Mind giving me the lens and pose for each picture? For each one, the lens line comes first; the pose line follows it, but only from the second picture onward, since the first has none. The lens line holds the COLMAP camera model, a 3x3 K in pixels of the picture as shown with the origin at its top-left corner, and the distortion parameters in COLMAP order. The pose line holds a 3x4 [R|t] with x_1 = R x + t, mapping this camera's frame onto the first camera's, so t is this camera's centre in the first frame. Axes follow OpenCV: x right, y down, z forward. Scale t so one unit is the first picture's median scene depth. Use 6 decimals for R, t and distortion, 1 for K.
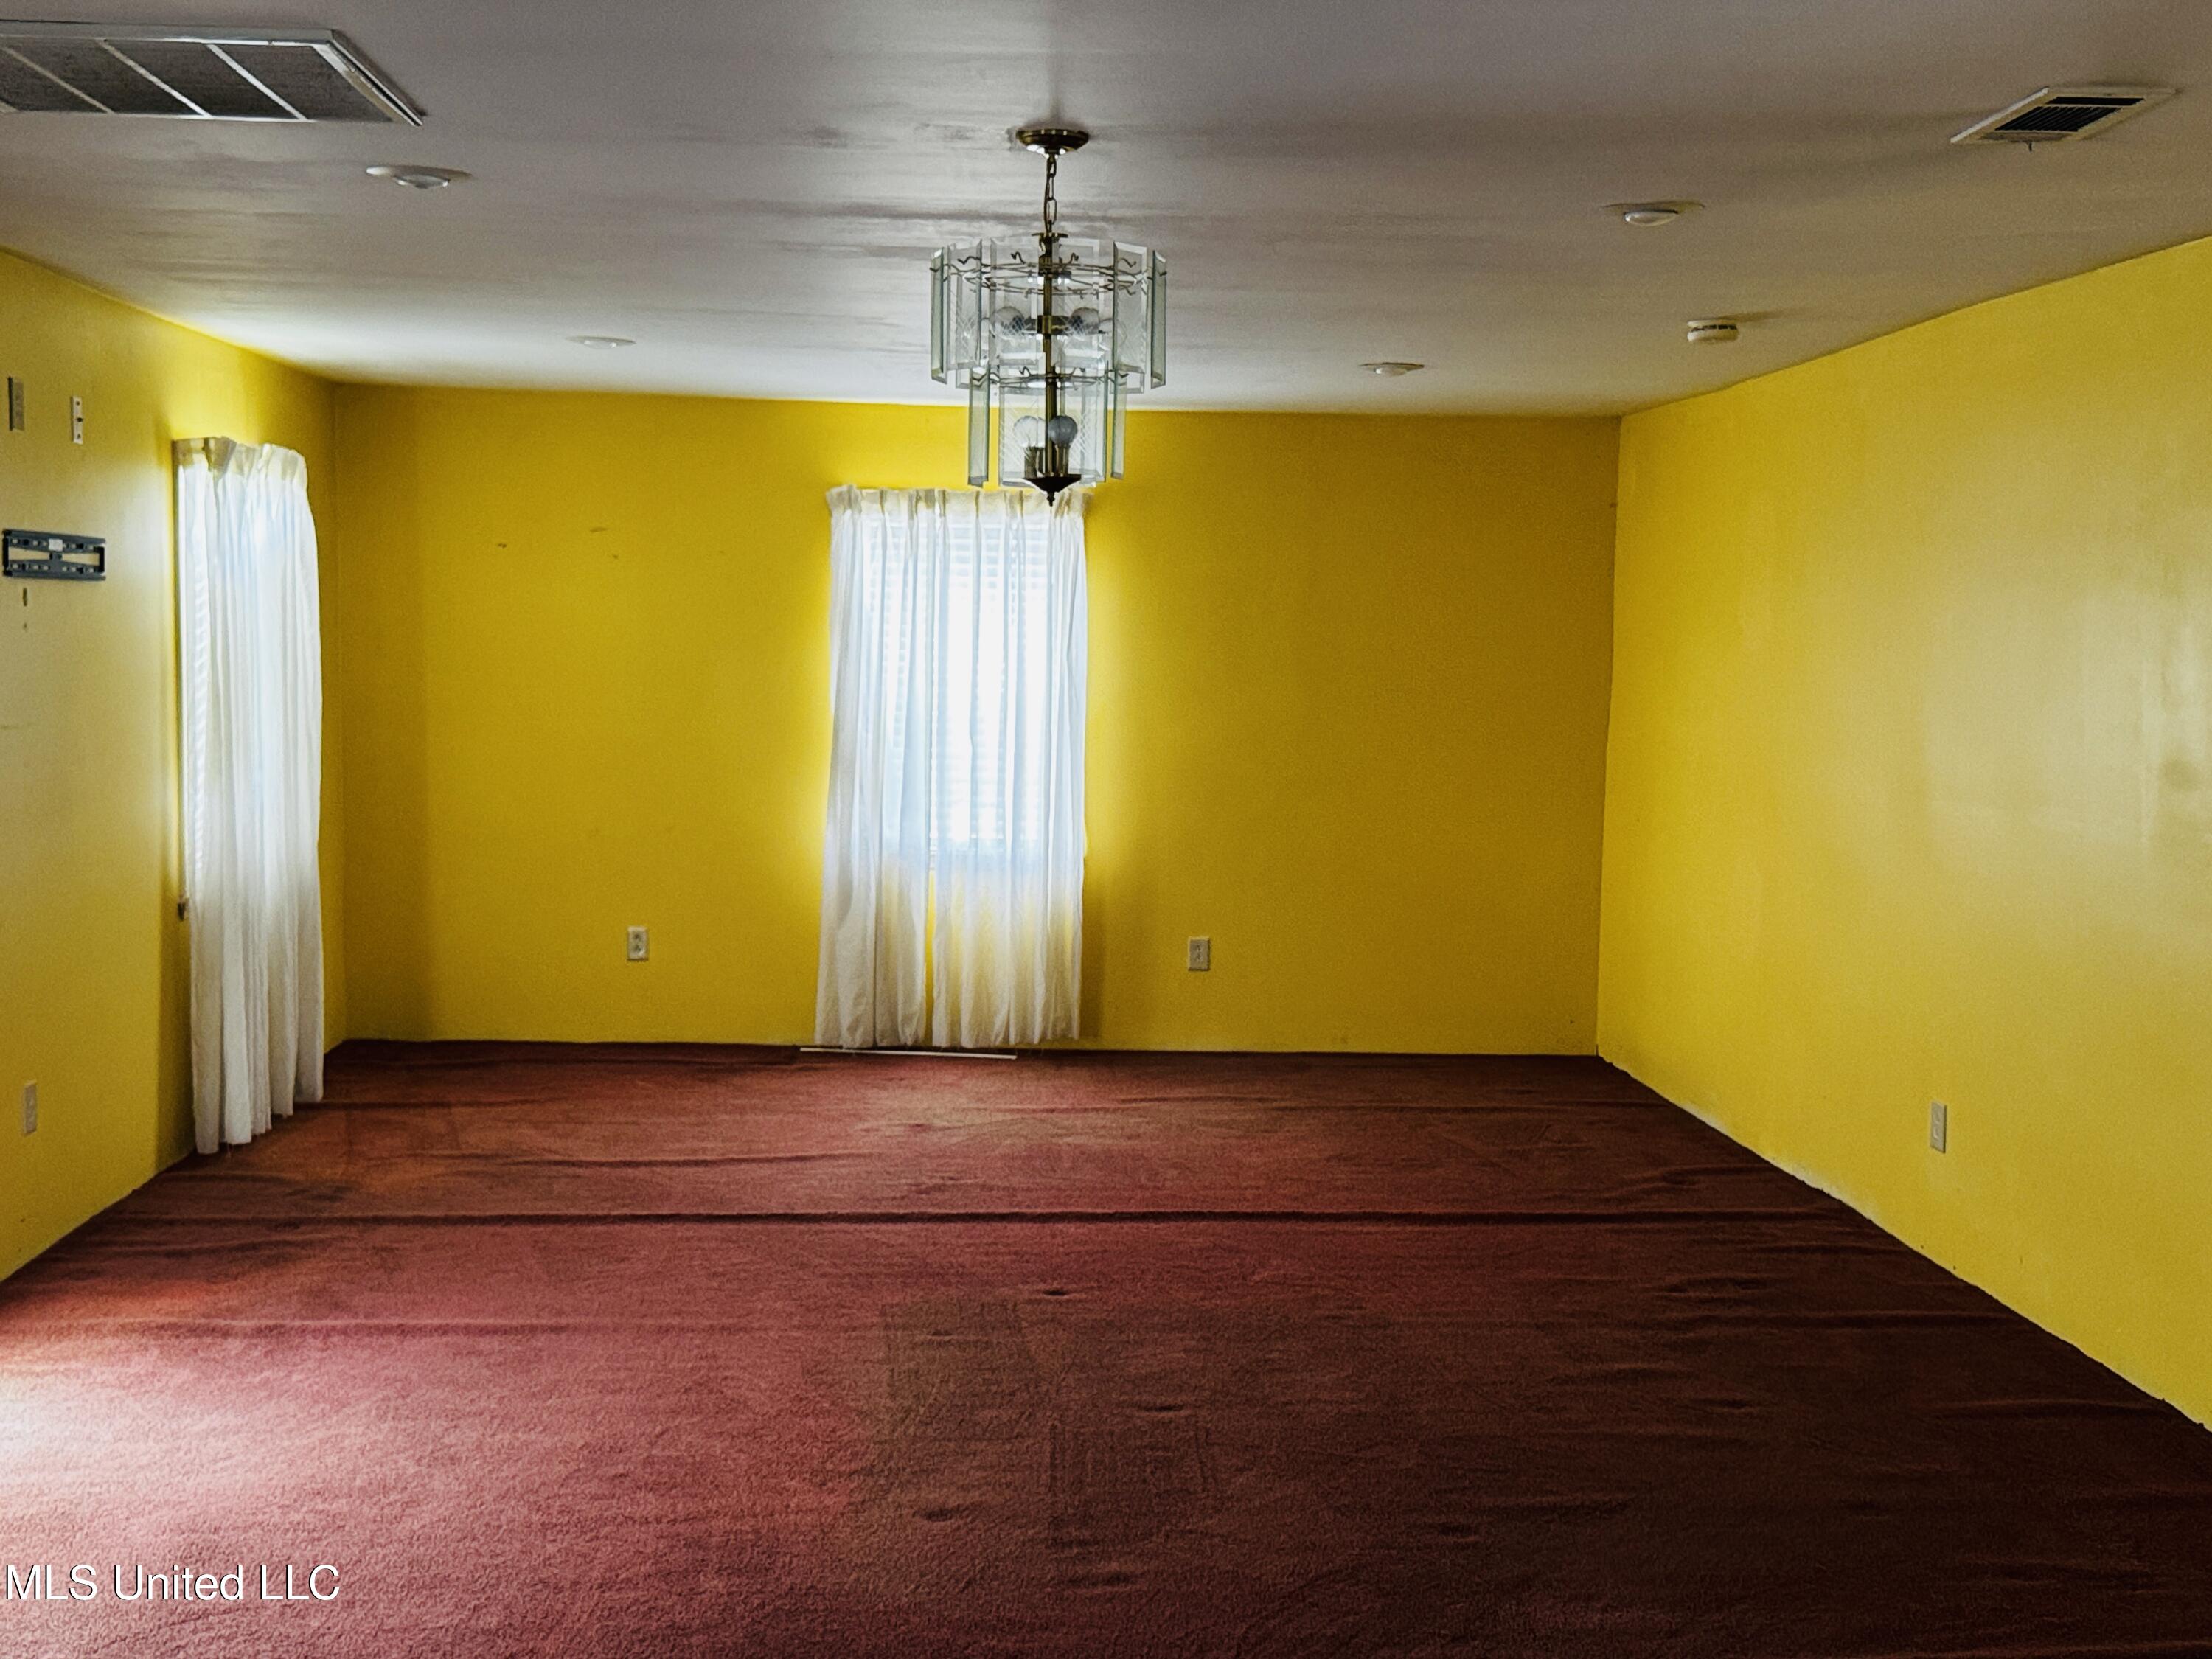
lens RADIAL K [[2410.7, 0, 1107.8], [0, 2410.7, 885.1], [0, 0, 1]] dist [0.195493, -0.515965]
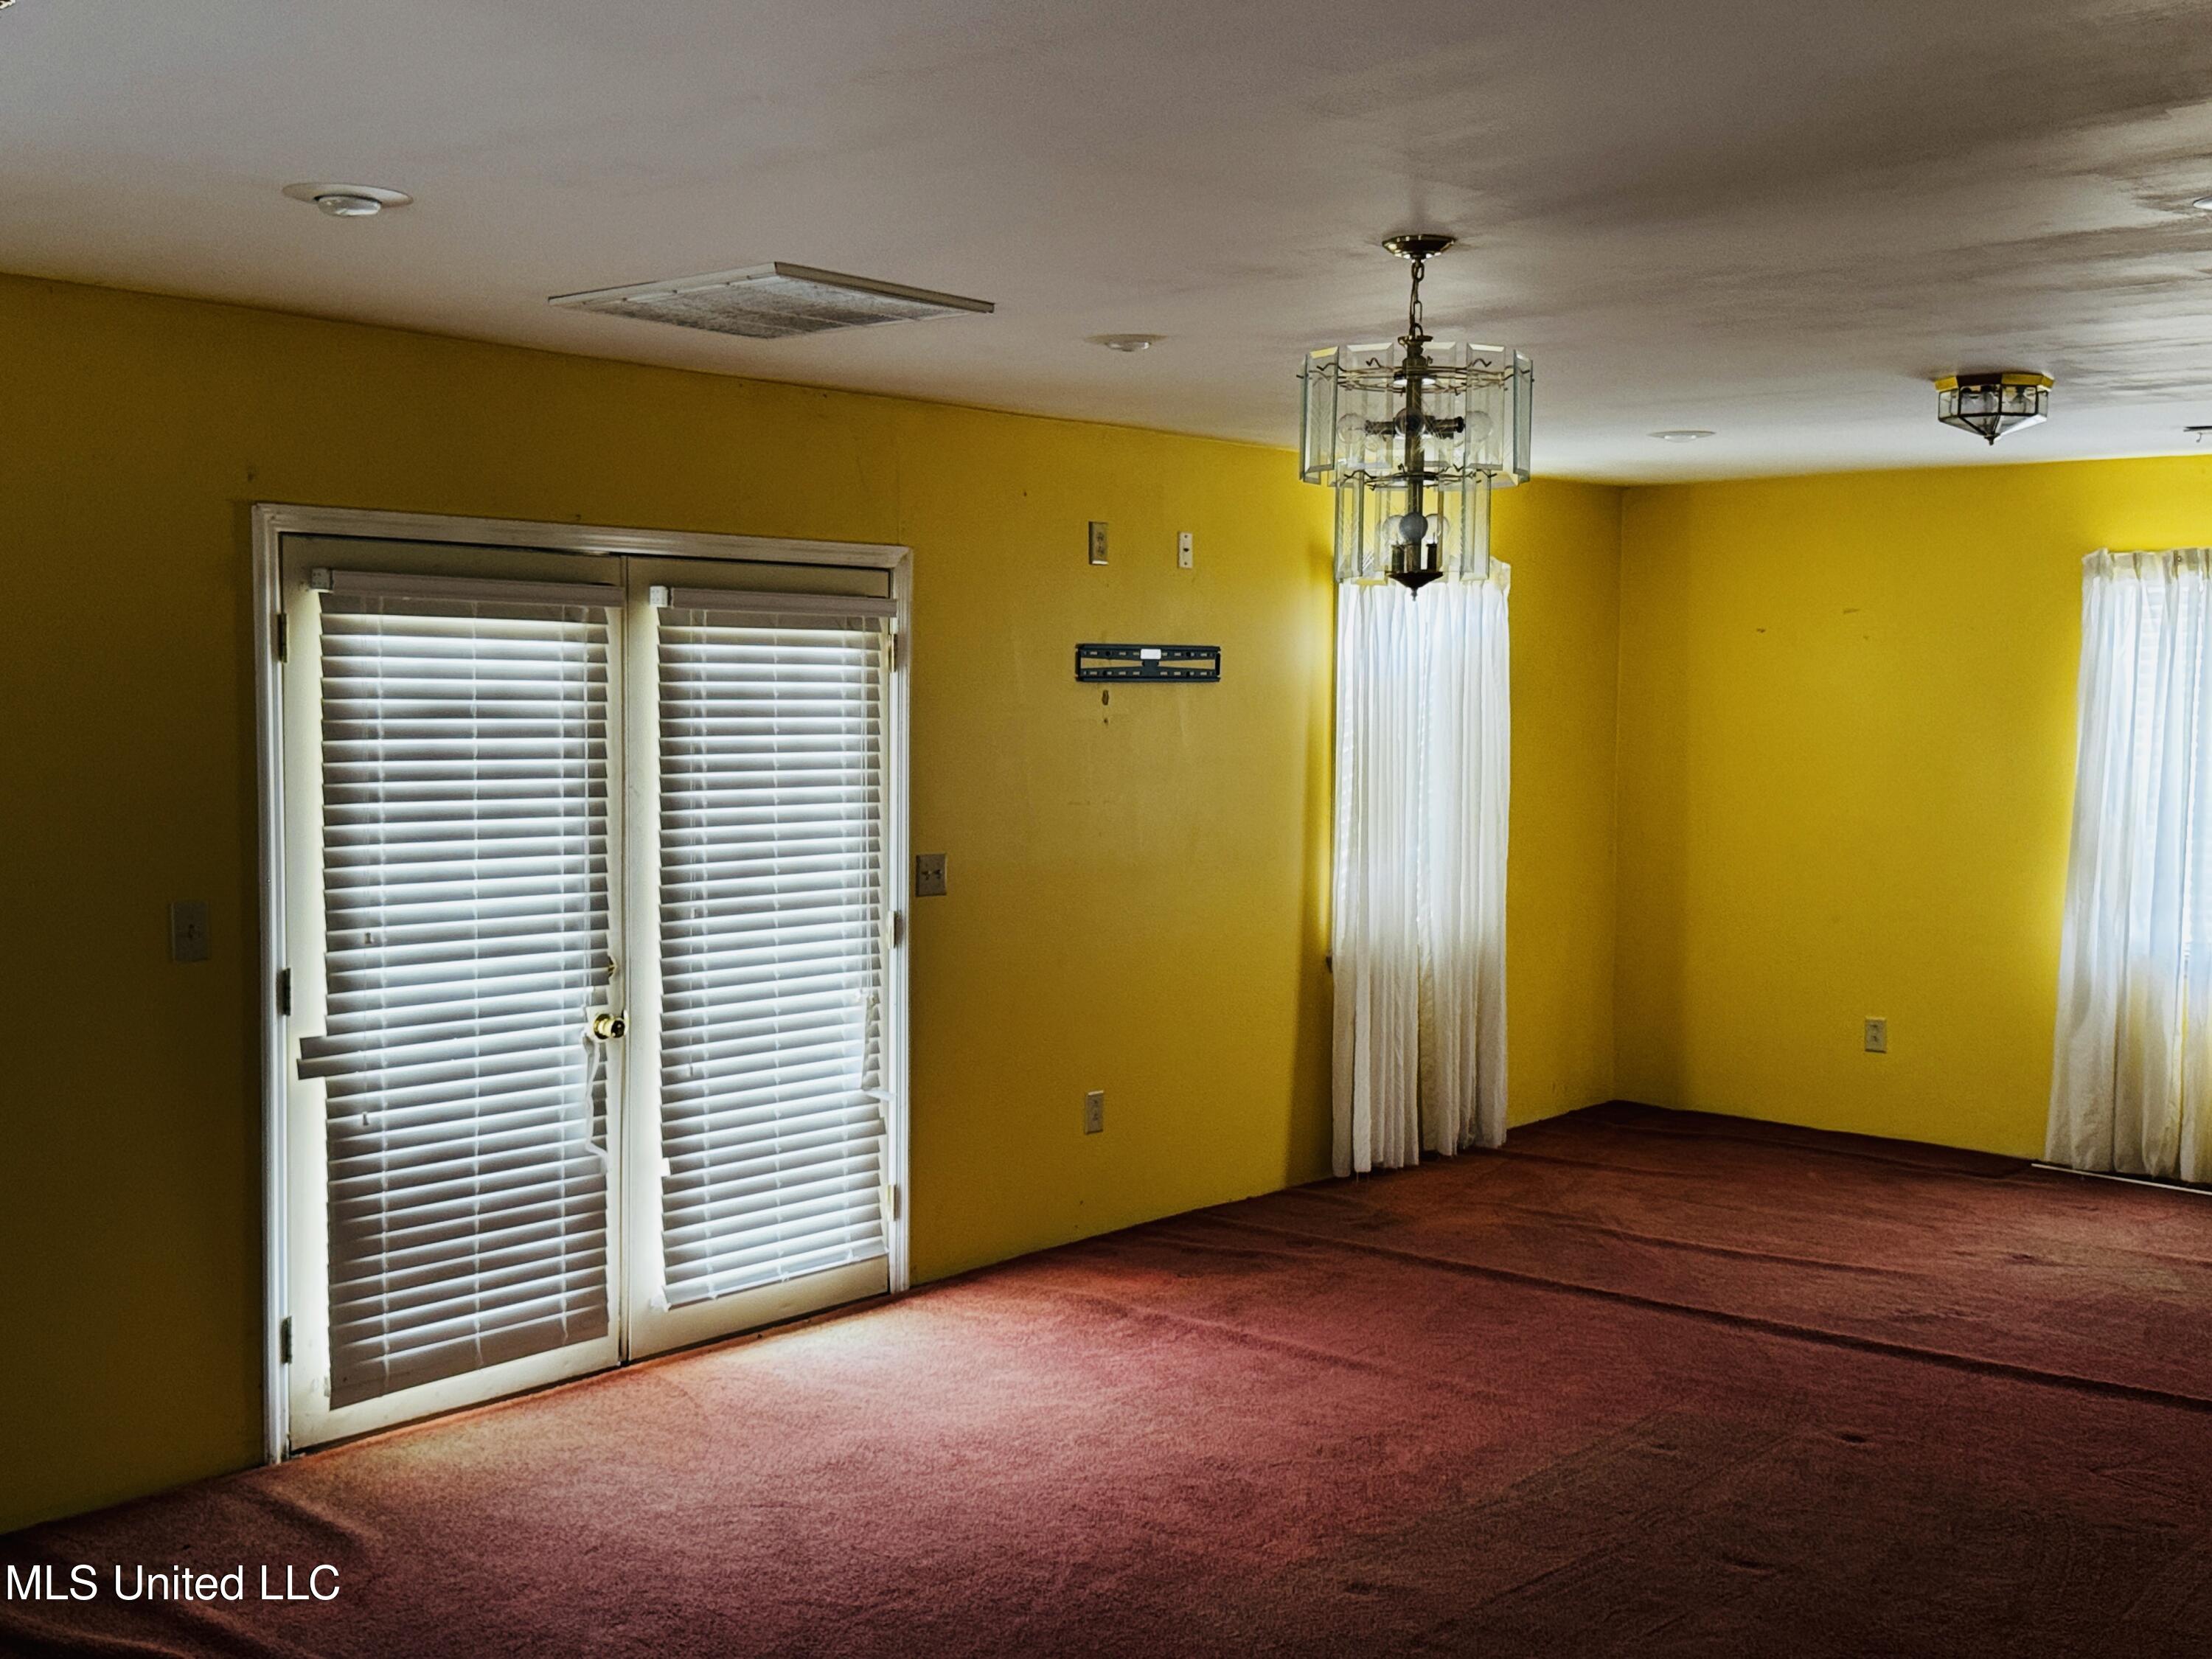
lens RADIAL K [[2410.7, 0, 1107.8], [0, 2410.7, 885.1], [0, 0, 1]] dist [0.195493, -0.515965]
pose [[0.719098, 0.042358, -0.693617, 0.416022], [-0.063136, 0.997995, -0.004510, -0.018126], [0.692035, 0.047036, 0.720330, 0.132303]]
